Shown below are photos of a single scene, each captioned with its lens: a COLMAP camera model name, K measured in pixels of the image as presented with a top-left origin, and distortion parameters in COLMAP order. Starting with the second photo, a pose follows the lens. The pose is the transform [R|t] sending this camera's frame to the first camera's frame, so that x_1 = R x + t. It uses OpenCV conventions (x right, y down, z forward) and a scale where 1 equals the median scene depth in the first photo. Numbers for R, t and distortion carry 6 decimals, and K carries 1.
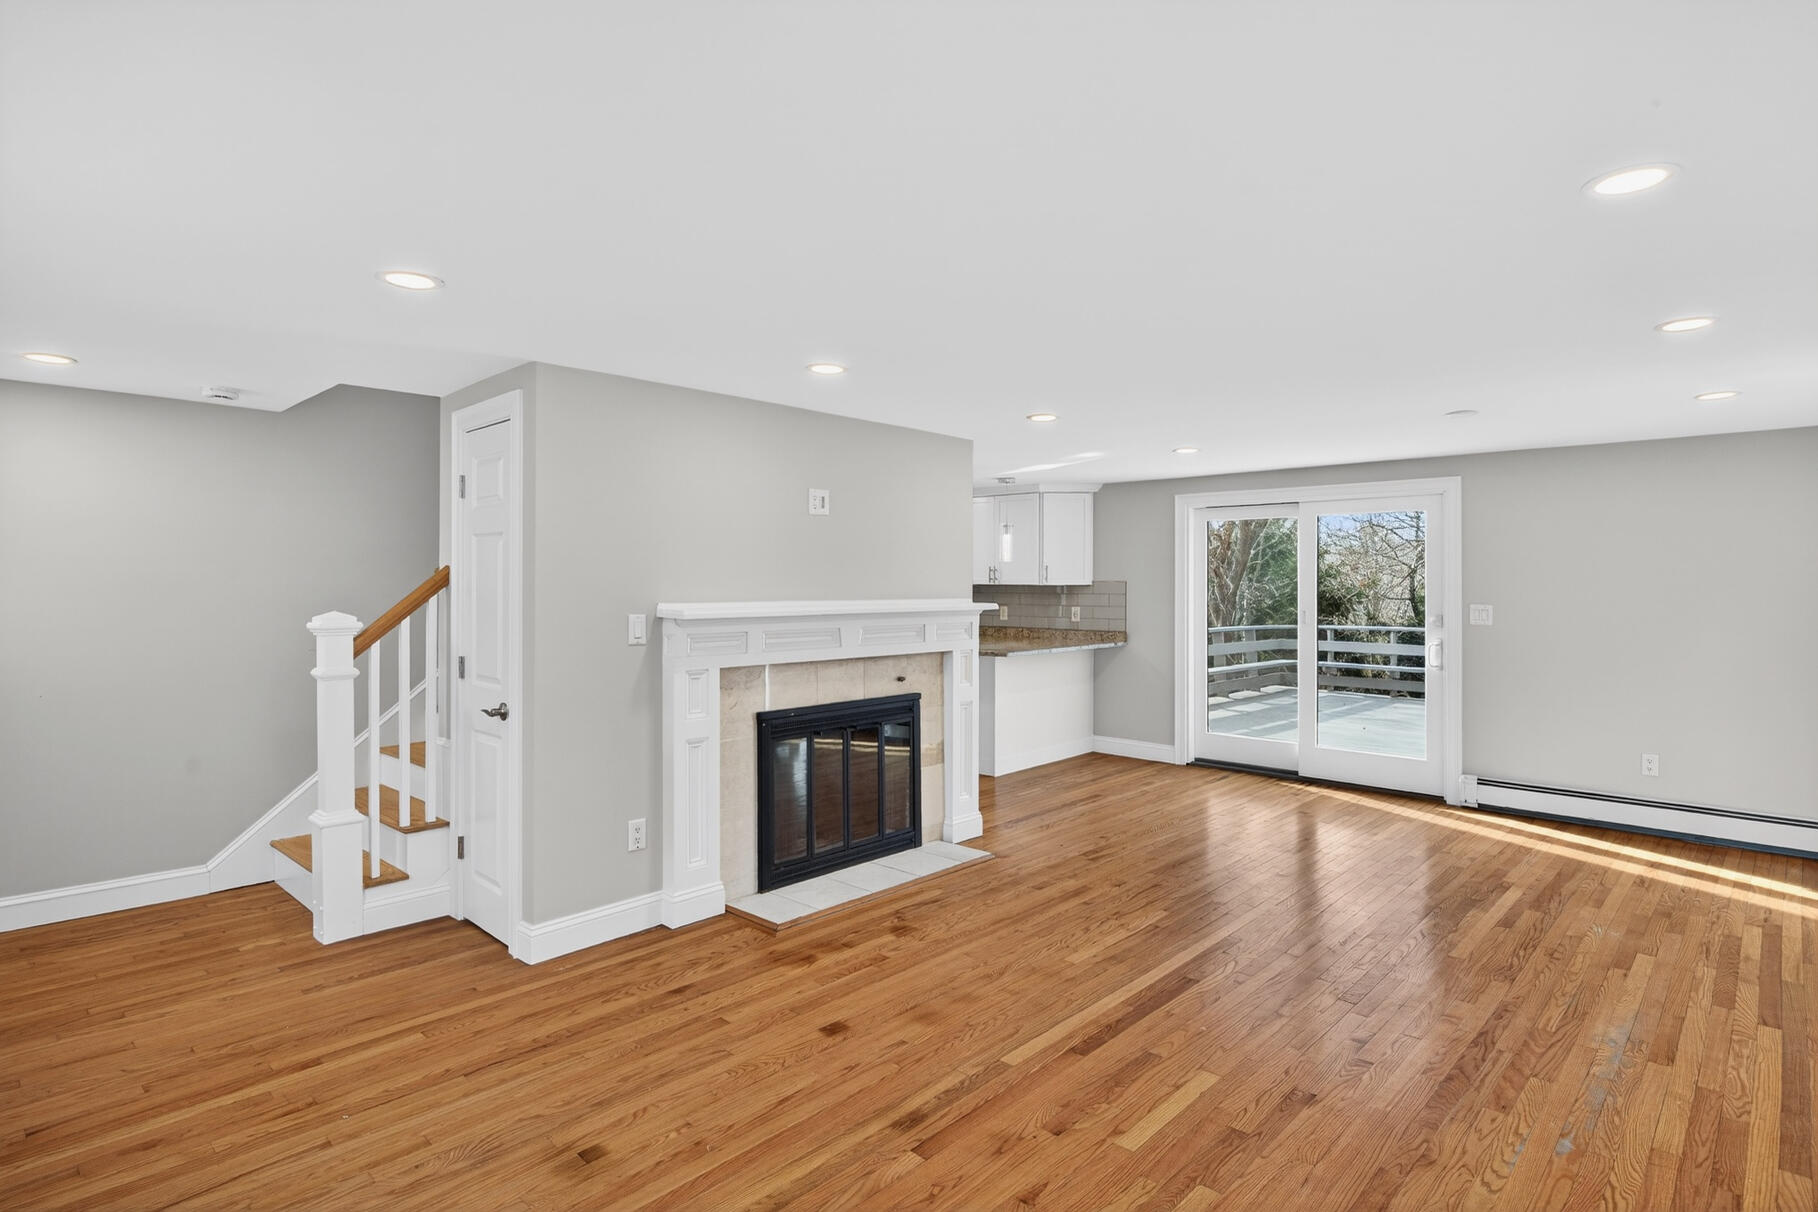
lens RADIAL K [[914.6, 0, 945.6], [0, 914.6, 584.7], [0, 0, 1]] dist [-0.003183, 0.000006]
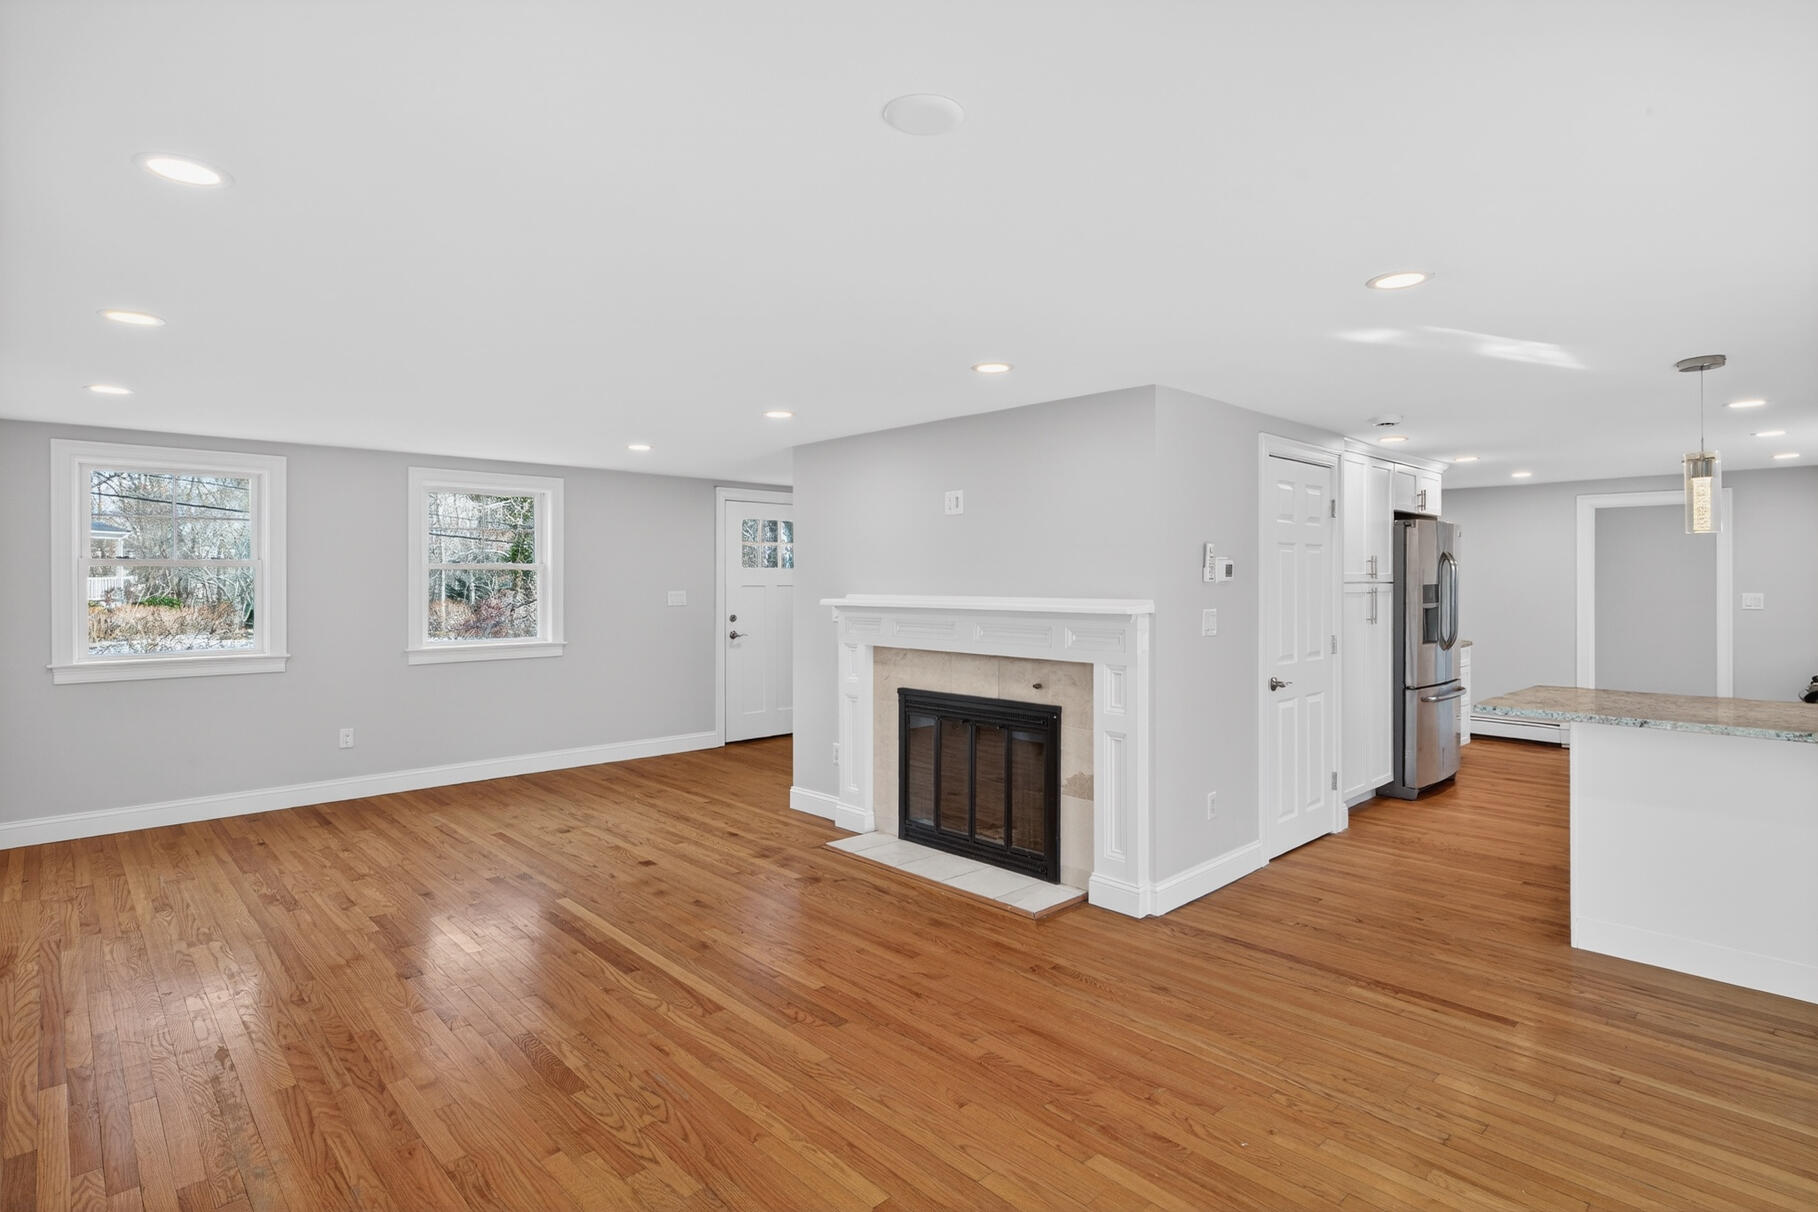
lens RADIAL K [[914.6, 0, 902.6], [0, 914.6, 594.2], [0, 0, 1]] dist [-0.003183, 0.000006]
pose [[-0.065395, 0.007882, -0.997828, 1.001881], [-0.003598, 0.999960, 0.008134, 0.008051], [0.997853, 0.004122, -0.065364, 1.093718]]
